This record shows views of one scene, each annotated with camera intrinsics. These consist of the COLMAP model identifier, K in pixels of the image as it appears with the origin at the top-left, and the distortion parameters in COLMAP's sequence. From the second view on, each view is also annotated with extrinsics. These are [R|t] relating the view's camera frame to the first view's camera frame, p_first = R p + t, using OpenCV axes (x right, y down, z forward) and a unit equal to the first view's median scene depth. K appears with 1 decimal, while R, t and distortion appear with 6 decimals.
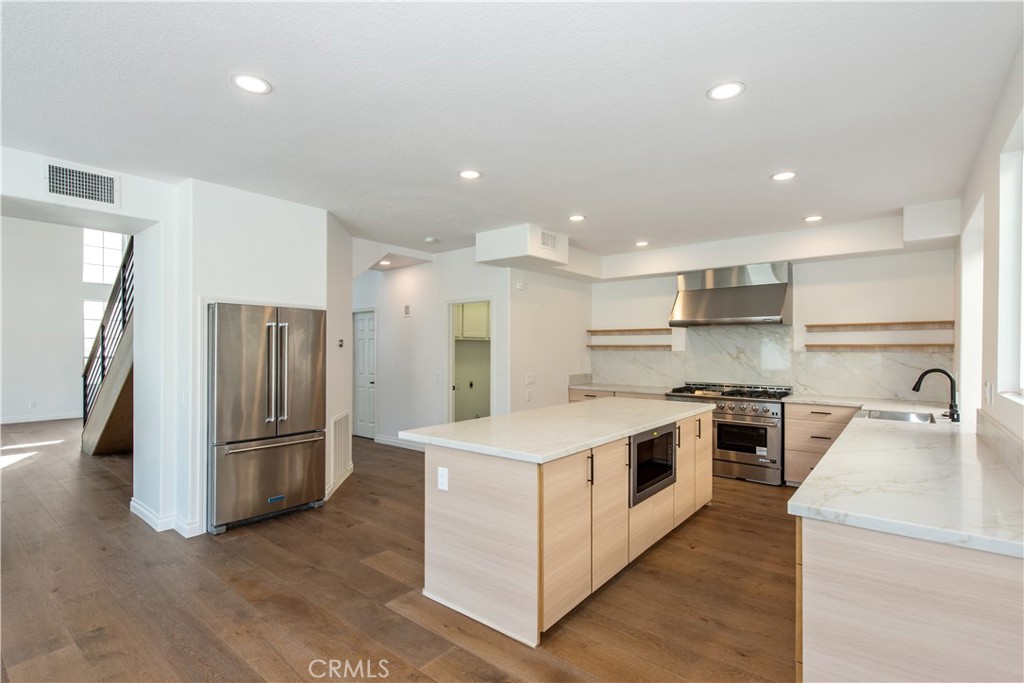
lens RADIAL K [[481.0, 0, 512.0], [0, 481.0, 341.5], [0, 0, 1]] dist [0.003754, 0.000081]
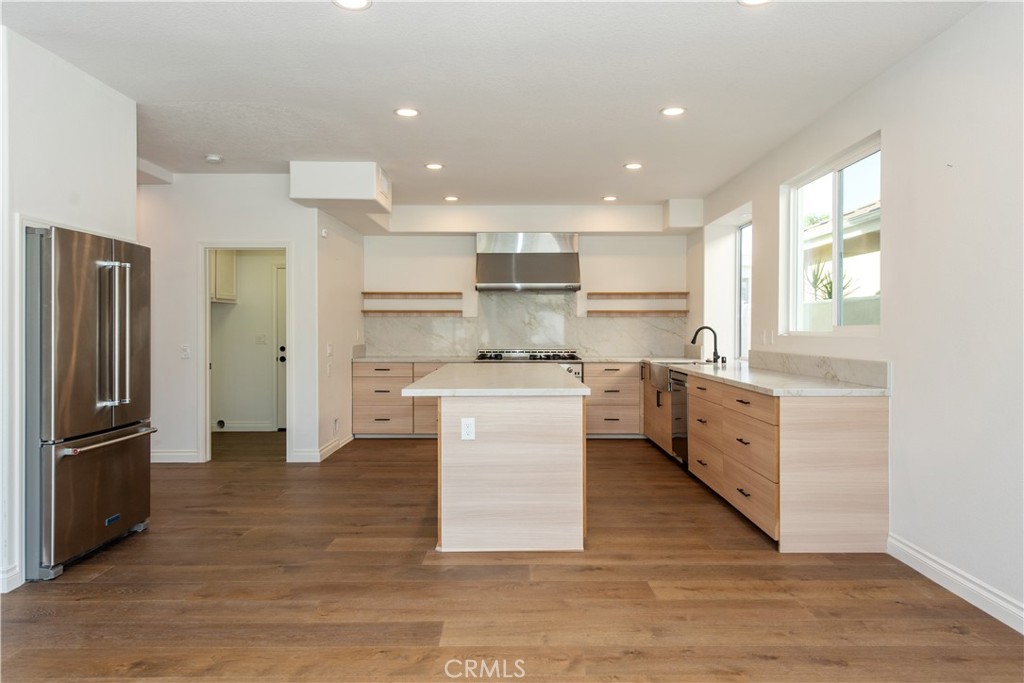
lens RADIAL K [[682.8, 0, 513.4], [0, 682.8, 319.5], [0, 0, 1]] dist [0.002942, -0.001375]
pose [[0.769196, 0.006533, 0.638980, -0.559563], [-0.008448, 0.999964, -0.000053, 0.031478], [-0.638958, -0.005357, 0.769223, -0.090084]]
